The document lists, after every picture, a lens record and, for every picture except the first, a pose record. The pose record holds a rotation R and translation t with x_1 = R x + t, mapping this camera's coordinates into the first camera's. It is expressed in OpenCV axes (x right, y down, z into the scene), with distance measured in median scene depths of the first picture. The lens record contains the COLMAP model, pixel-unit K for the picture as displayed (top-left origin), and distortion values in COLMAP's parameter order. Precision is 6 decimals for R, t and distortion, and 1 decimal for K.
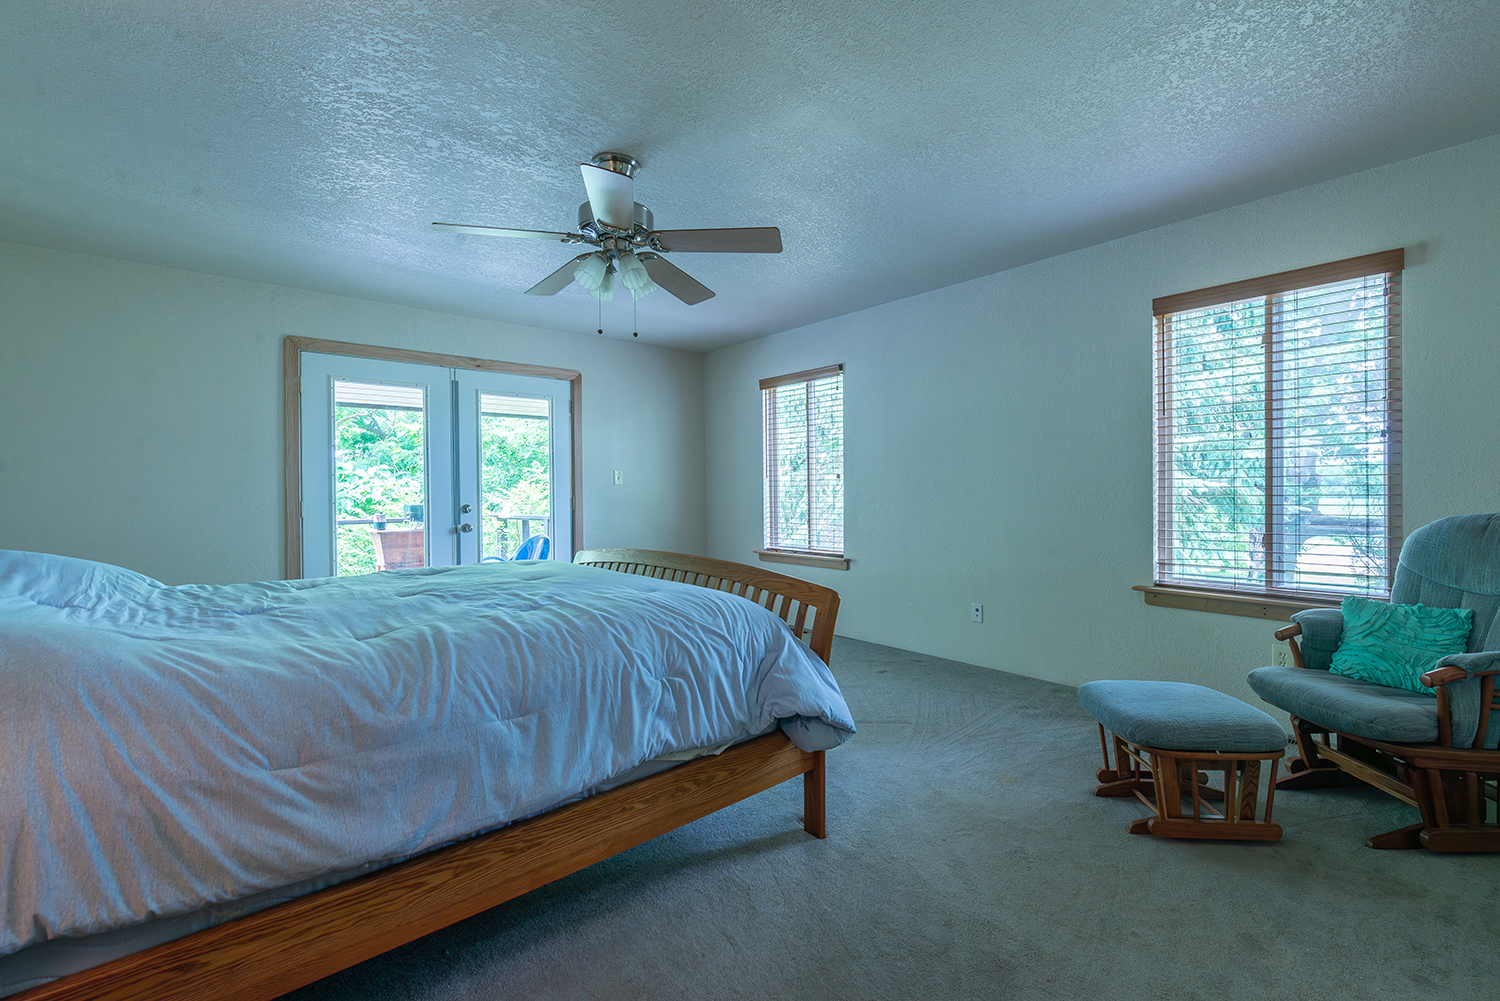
lens RADIAL K [[658.3, 0, 750.2], [0, 658.3, 493.9], [0, 0, 1]] dist [0.002272, -0.000828]
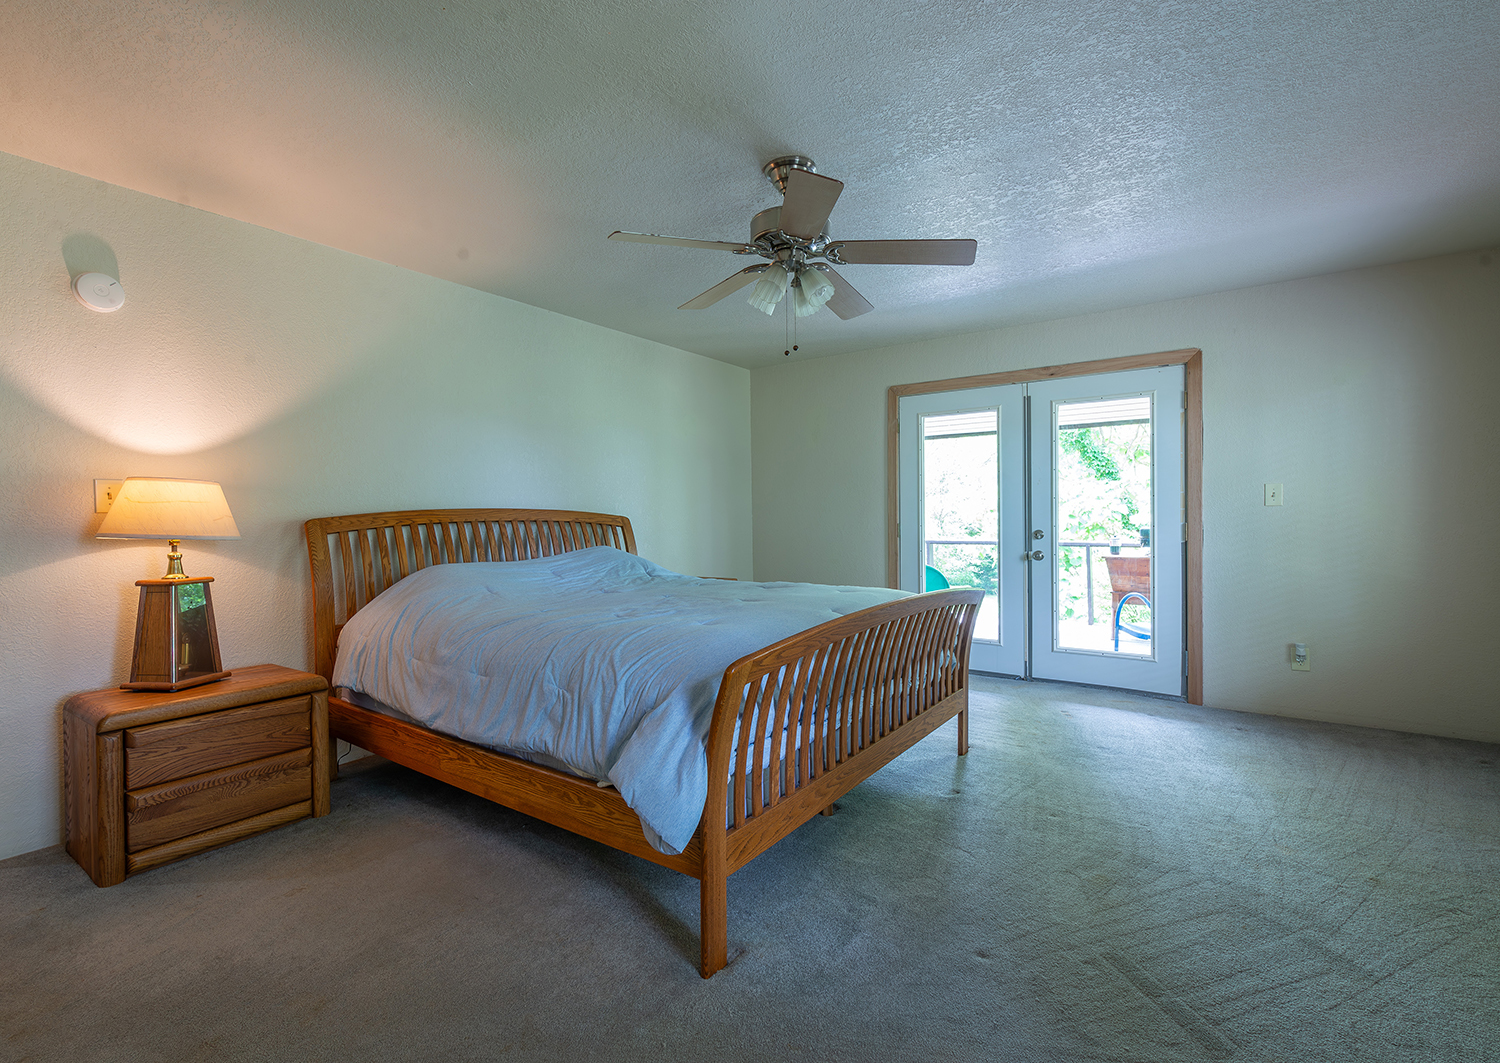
lens RADIAL K [[683.1, 0, 750.0], [0, 683.1, 530.9], [0, 0, 1]] dist [0.004730, 0.000236]
pose [[0.226681, 0.025244, -0.973642, 0.400132], [0.000861, 0.999658, 0.026119, -0.007231], [0.973969, -0.006759, 0.226582, 0.394694]]
